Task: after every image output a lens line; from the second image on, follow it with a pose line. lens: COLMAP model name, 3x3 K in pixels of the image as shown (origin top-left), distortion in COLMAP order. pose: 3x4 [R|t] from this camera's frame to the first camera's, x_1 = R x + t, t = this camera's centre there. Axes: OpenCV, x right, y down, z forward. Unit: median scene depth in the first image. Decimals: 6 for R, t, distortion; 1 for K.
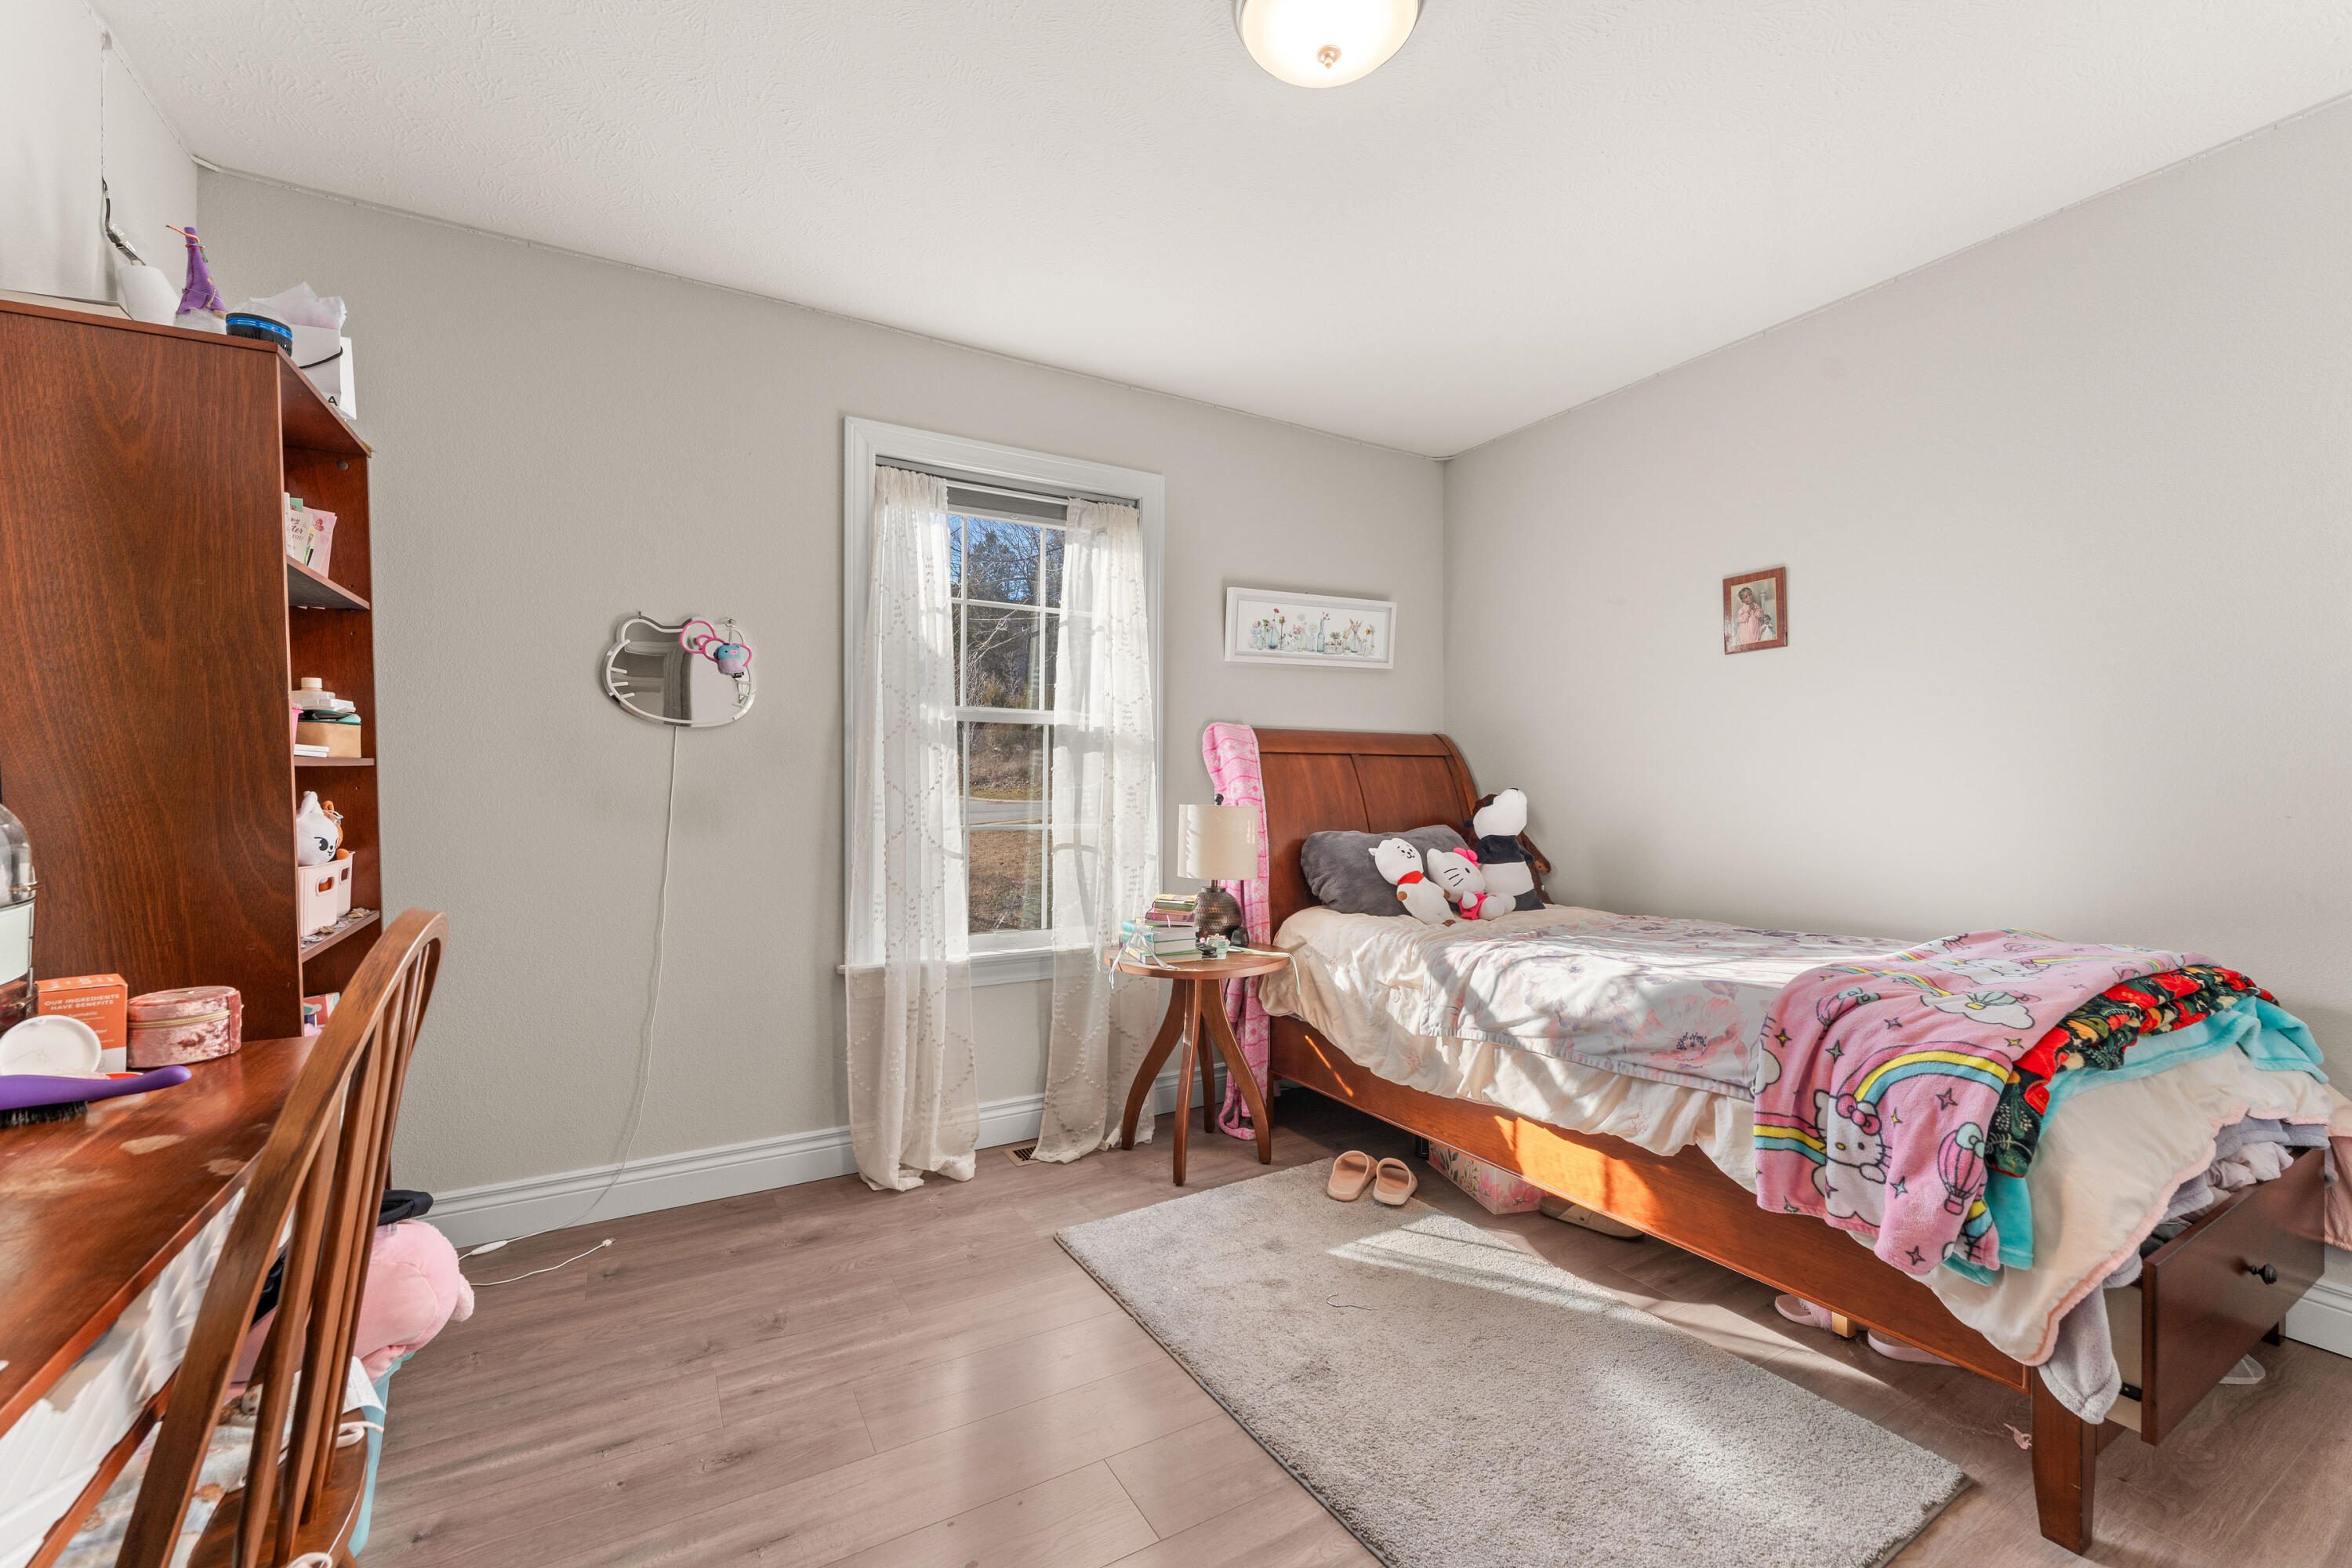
lens RADIAL K [[954.3, 0, 1176.0], [0, 954.3, 784.0], [0, 0, 1]] dist [-0.000666, -0.000088]
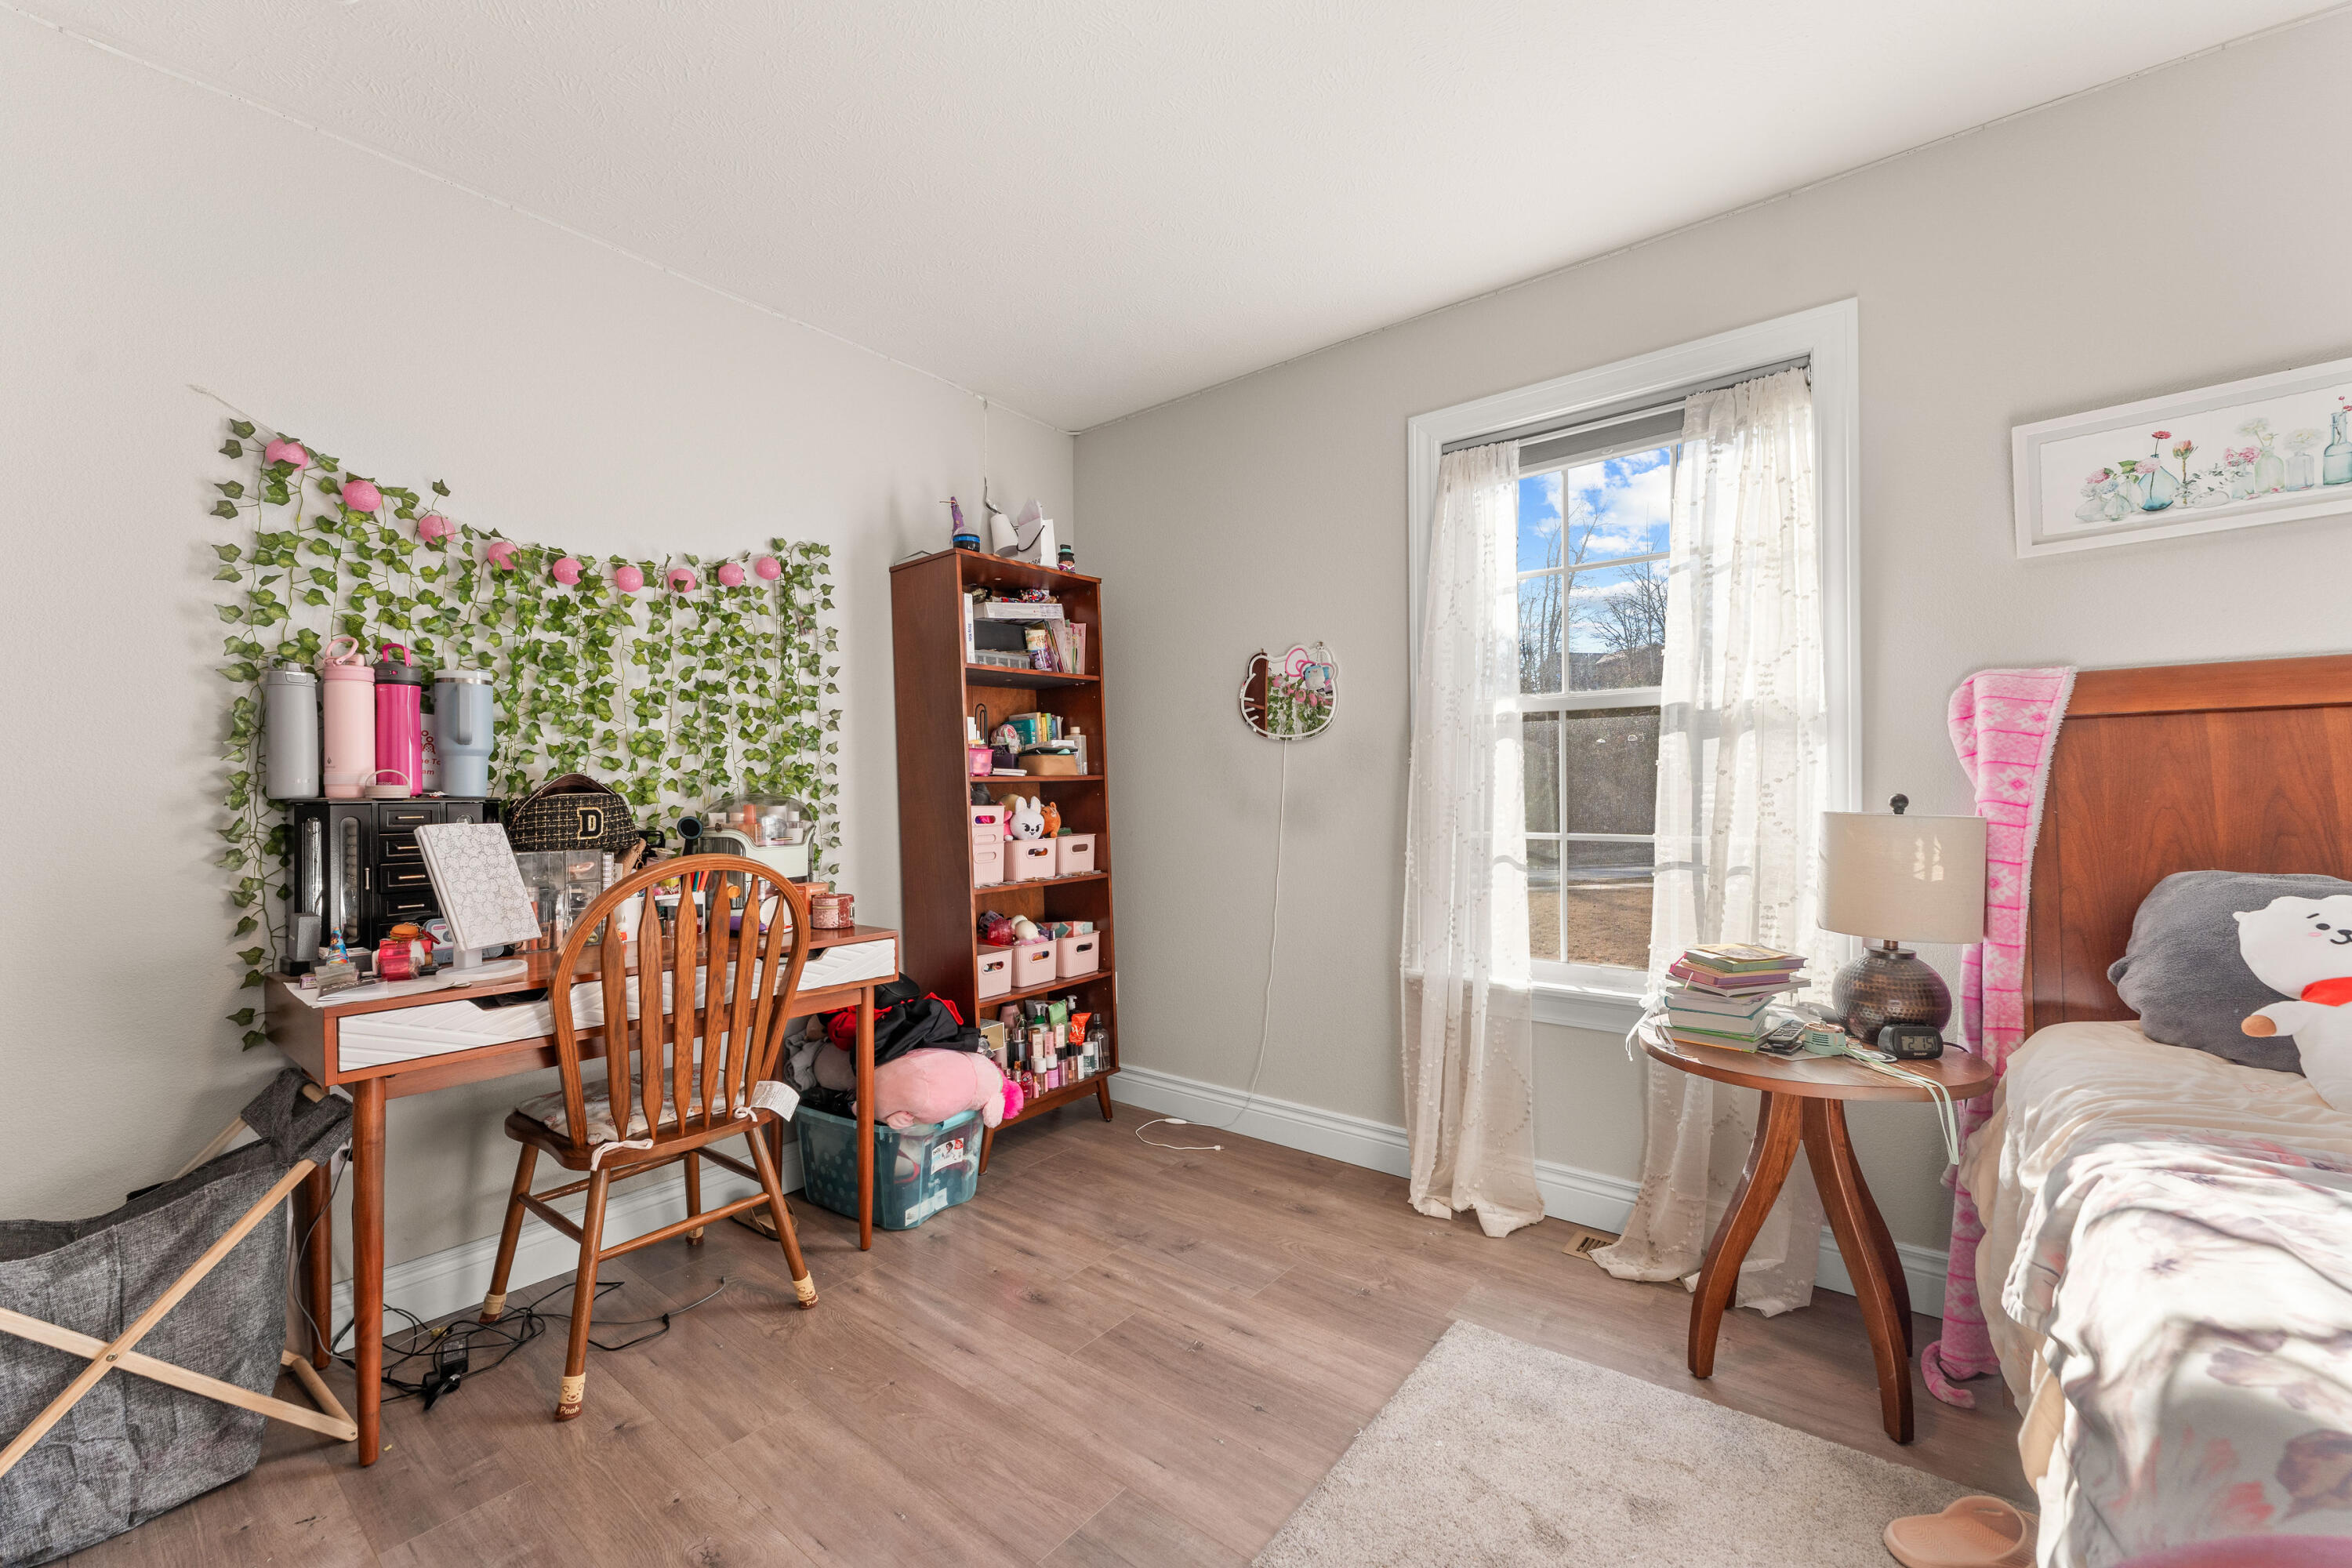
lens RADIAL K [[956.5, 0, 1176.0], [0, 956.5, 784.0], [0, 0, 1]] dist [0.000167, 0.000086]
pose [[0.363865, -0.017198, -0.931293, 0.472430], [0.011097, 0.999839, -0.014128, 0.008368], [0.931386, -0.005194, 0.363997, 0.388923]]
